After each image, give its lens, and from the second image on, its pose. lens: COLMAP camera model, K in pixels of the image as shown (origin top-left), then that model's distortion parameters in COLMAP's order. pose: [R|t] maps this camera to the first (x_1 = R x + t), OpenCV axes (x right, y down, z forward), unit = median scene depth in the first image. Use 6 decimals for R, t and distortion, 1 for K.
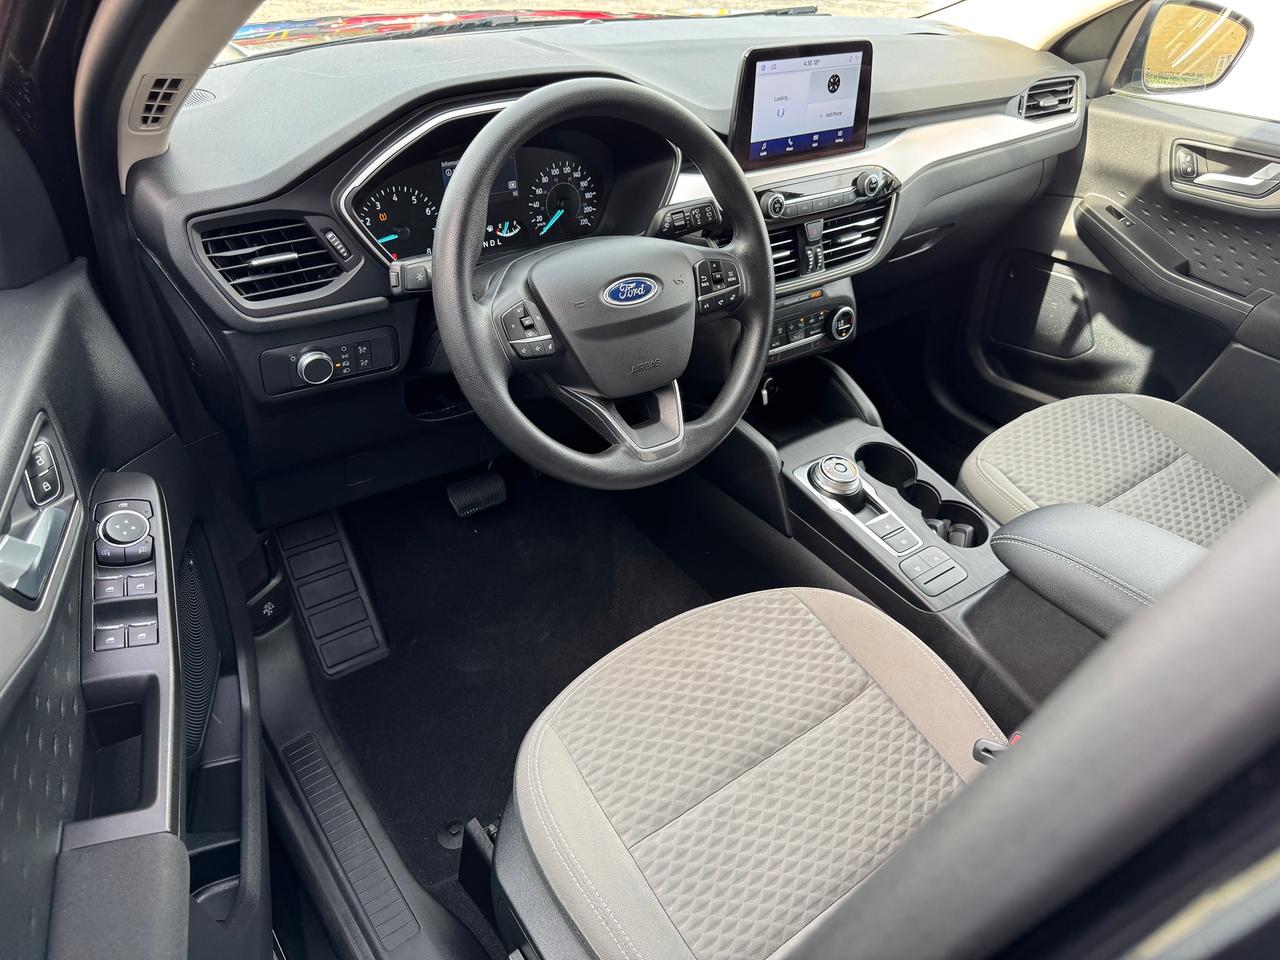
lens RADIAL K [[895.5, 0, 640.2], [0, 895.5, 477.7], [0, 0, 1]] dist [0.054250, -0.000629]
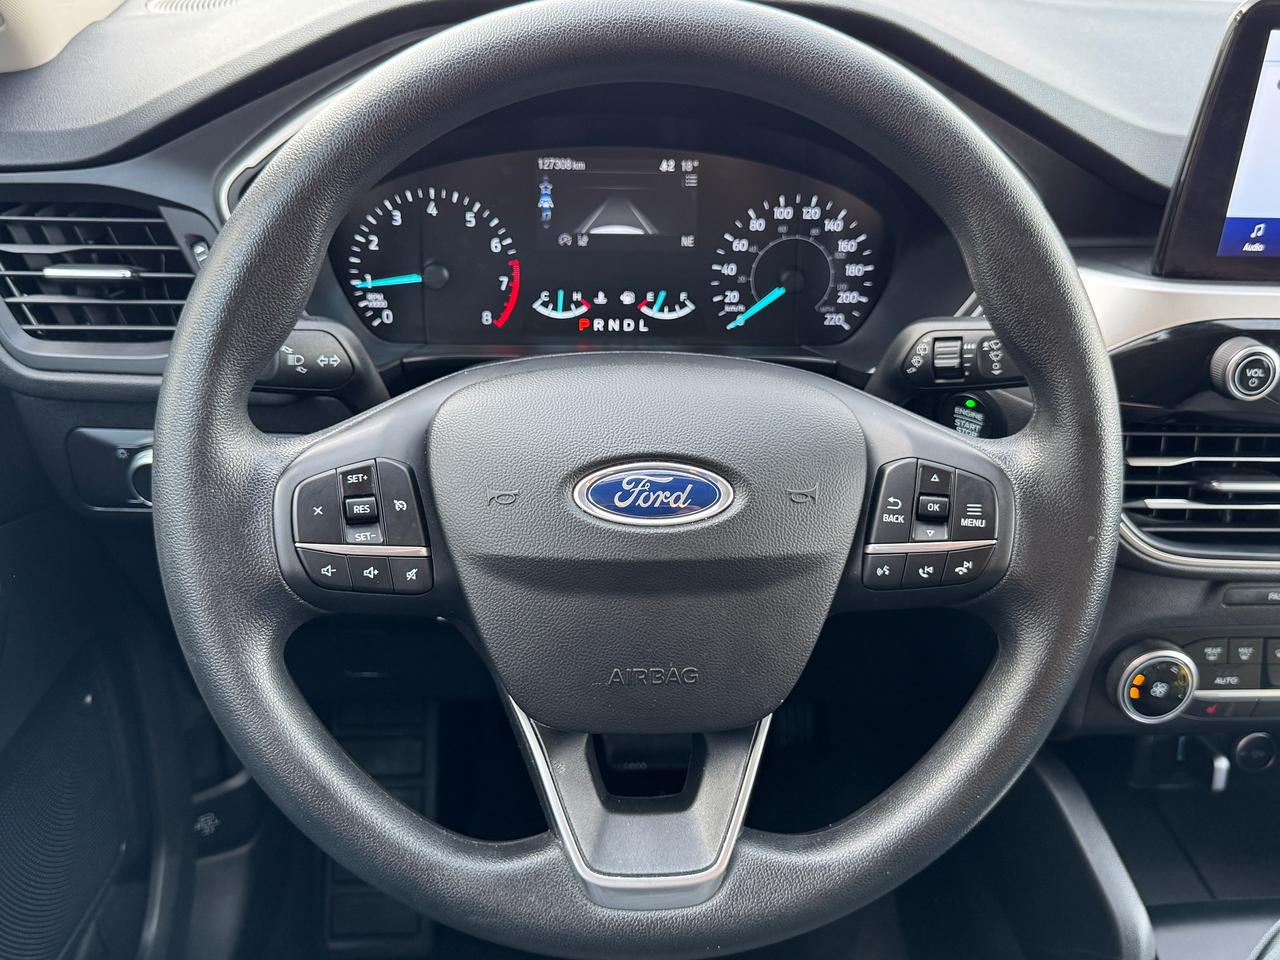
lens RADIAL K [[1306.3, 0, 640.2], [0, 1306.3, 480.0], [0, 0, 1]] dist [0.073460, 0.000000]
pose [[0.863286, 0.243059, -0.442335, 0.207295], [-0.296596, 0.953420, -0.054958, -0.150040], [0.408373, 0.178640, 0.895164, 0.384268]]
